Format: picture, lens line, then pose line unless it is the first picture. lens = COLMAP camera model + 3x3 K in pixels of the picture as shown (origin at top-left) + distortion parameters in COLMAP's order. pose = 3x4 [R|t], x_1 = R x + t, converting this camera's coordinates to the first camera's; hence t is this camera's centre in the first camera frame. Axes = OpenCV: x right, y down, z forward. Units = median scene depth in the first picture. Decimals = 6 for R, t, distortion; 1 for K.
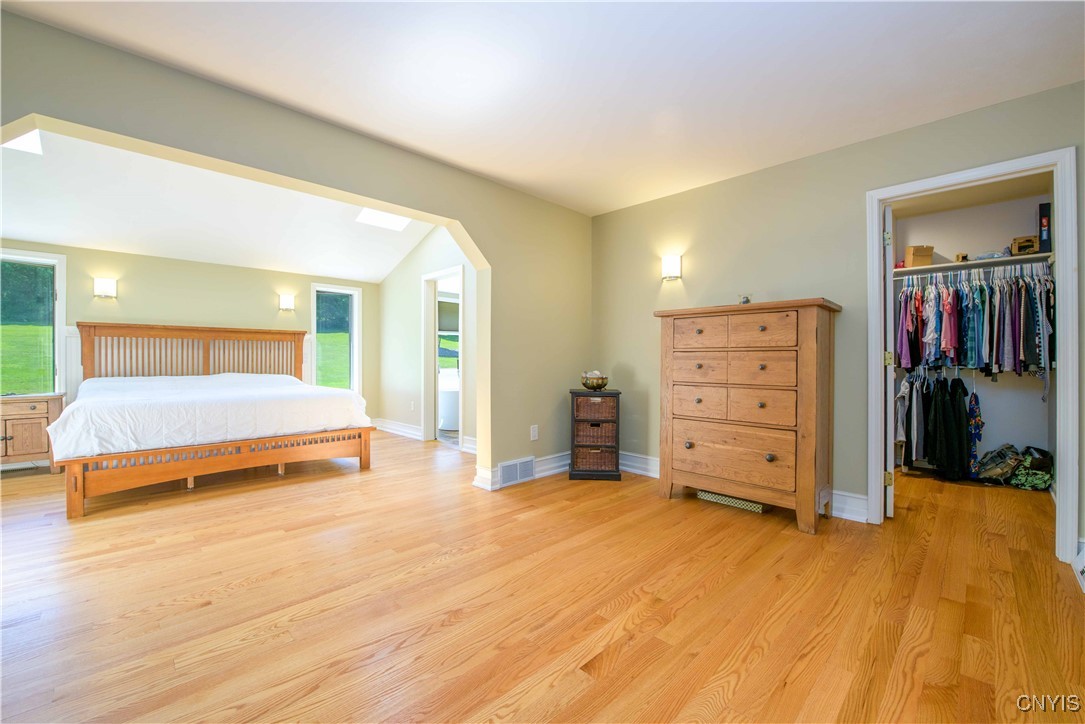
lens RADIAL K [[431.2, 0, 542.6], [0, 431.2, 365.1], [0, 0, 1]] dist [-0.024975, 0.001168]
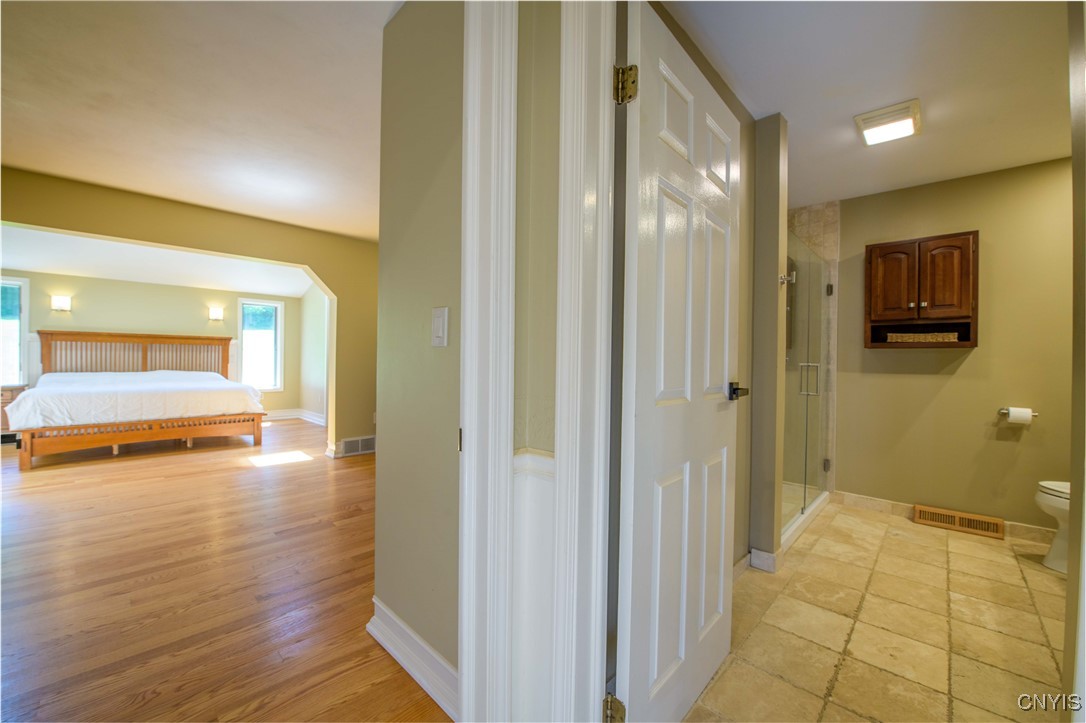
lens RADIAL K [[431.6, 0, 552.6], [0, 431.6, 359.7], [0, 0, 1]] dist [-0.024975, 0.001168]
pose [[0.999610, 0.012602, 0.024916, 0.481404], [-0.012394, 0.999887, -0.008477, -0.020395], [-0.025020, 0.008164, 0.999654, -0.350954]]
